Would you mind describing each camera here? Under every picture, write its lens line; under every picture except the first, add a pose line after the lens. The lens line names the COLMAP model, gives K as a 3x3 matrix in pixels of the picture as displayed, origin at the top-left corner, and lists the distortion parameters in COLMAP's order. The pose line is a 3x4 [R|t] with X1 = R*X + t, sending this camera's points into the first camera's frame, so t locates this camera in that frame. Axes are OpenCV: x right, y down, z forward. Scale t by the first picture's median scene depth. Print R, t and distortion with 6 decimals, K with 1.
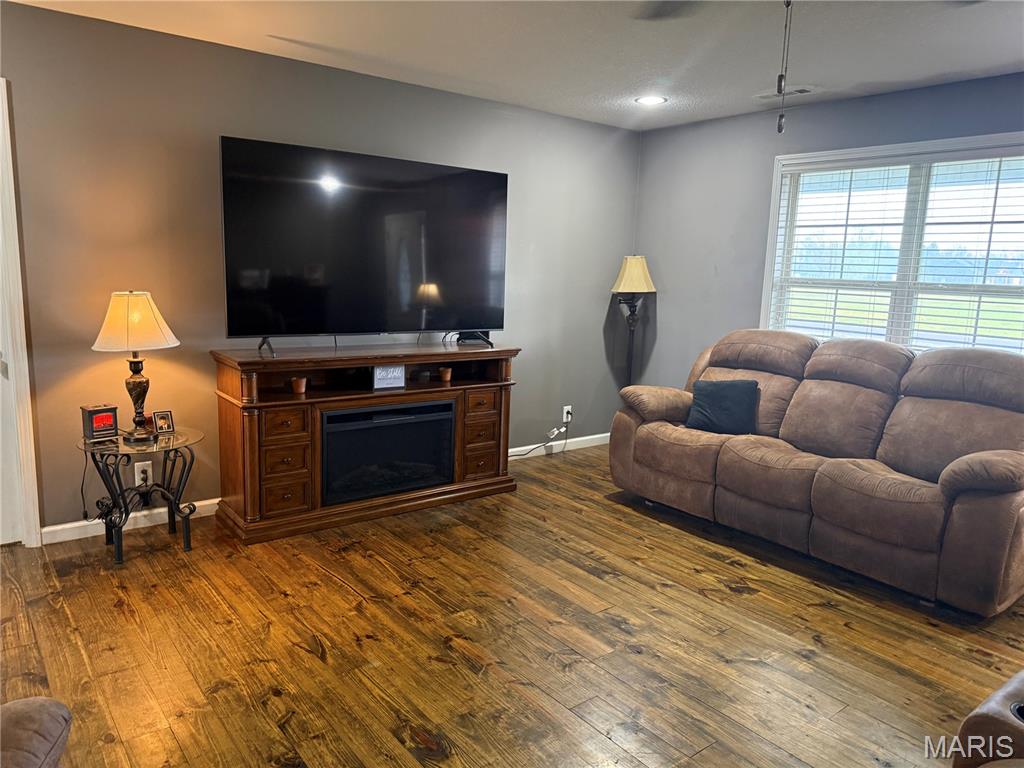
lens RADIAL K [[729.7, 0, 507.4], [0, 729.7, 383.7], [0, 0, 1]] dist [0.058387, -0.031346]
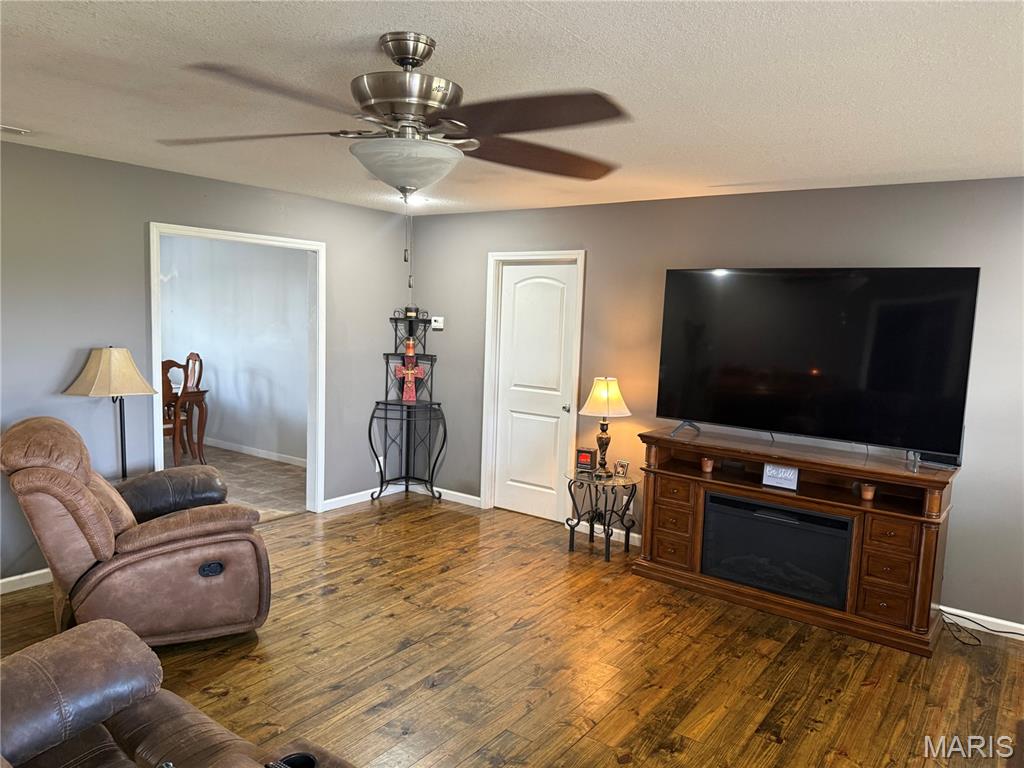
lens RADIAL K [[729.7, 0, 507.4], [0, 729.7, 383.7], [0, 0, 1]] dist [0.058387, -0.031346]
pose [[0.267150, 0.074168, -0.960797, 0.776750], [-0.183695, 0.982671, 0.024780, -0.099840], [0.945985, 0.169874, 0.276145, 0.354110]]
